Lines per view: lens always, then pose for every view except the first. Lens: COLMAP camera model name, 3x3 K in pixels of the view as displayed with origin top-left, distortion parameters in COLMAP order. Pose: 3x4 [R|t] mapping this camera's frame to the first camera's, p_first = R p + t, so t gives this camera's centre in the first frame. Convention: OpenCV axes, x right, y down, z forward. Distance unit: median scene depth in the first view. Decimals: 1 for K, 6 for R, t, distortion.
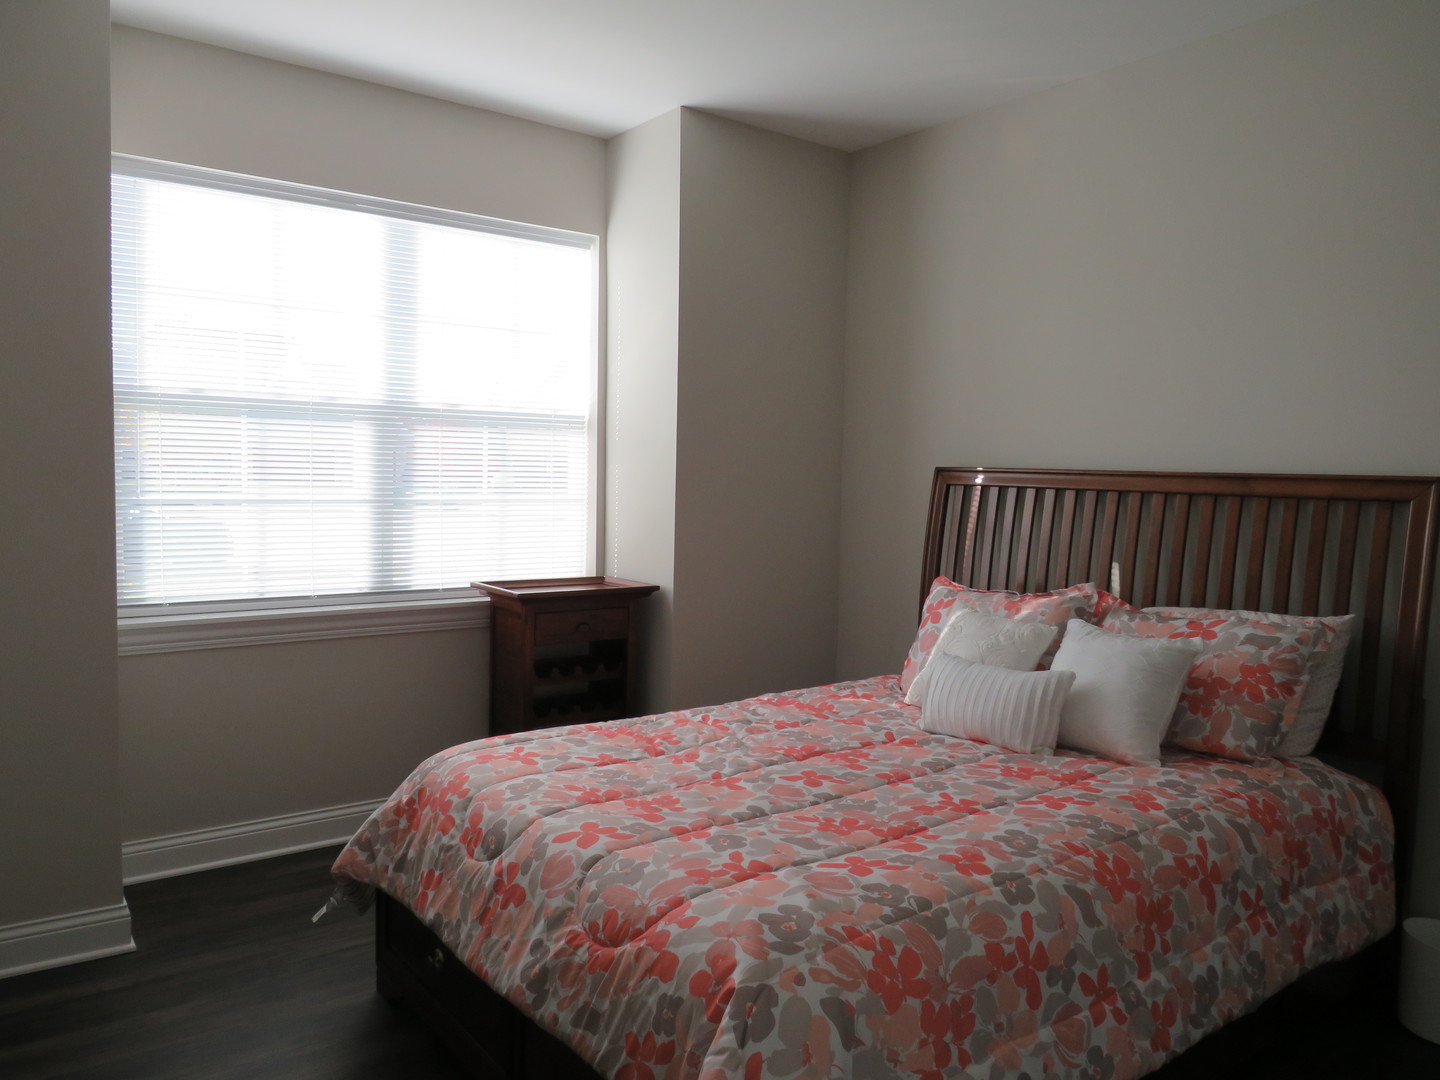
lens RADIAL K [[1005.8, 0, 721.9], [0, 1005.8, 533.1], [0, 0, 1]] dist [0.002663, 0.001056]
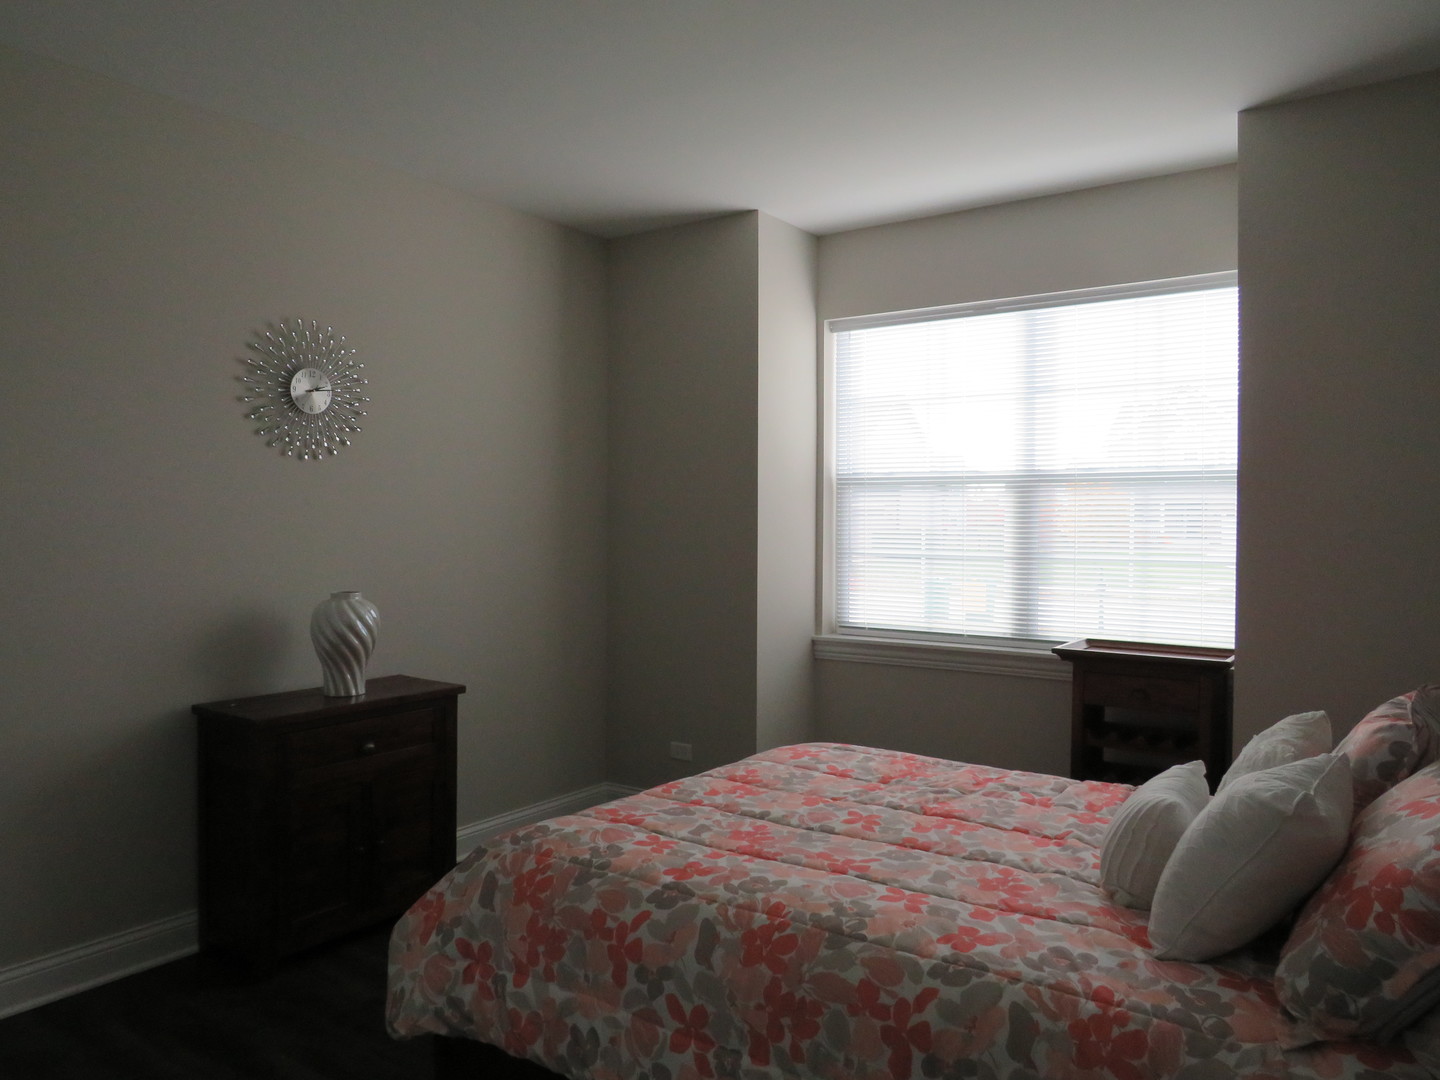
lens RADIAL K [[1005.8, 0, 705.9], [0, 1005.8, 538.8], [0, 0, 1]] dist [0.002663, 0.001056]
pose [[0.303900, -0.001674, -0.952702, 1.269028], [-0.059604, 0.998006, -0.020766, -0.018703], [0.950838, 0.063095, 0.303194, 0.630129]]
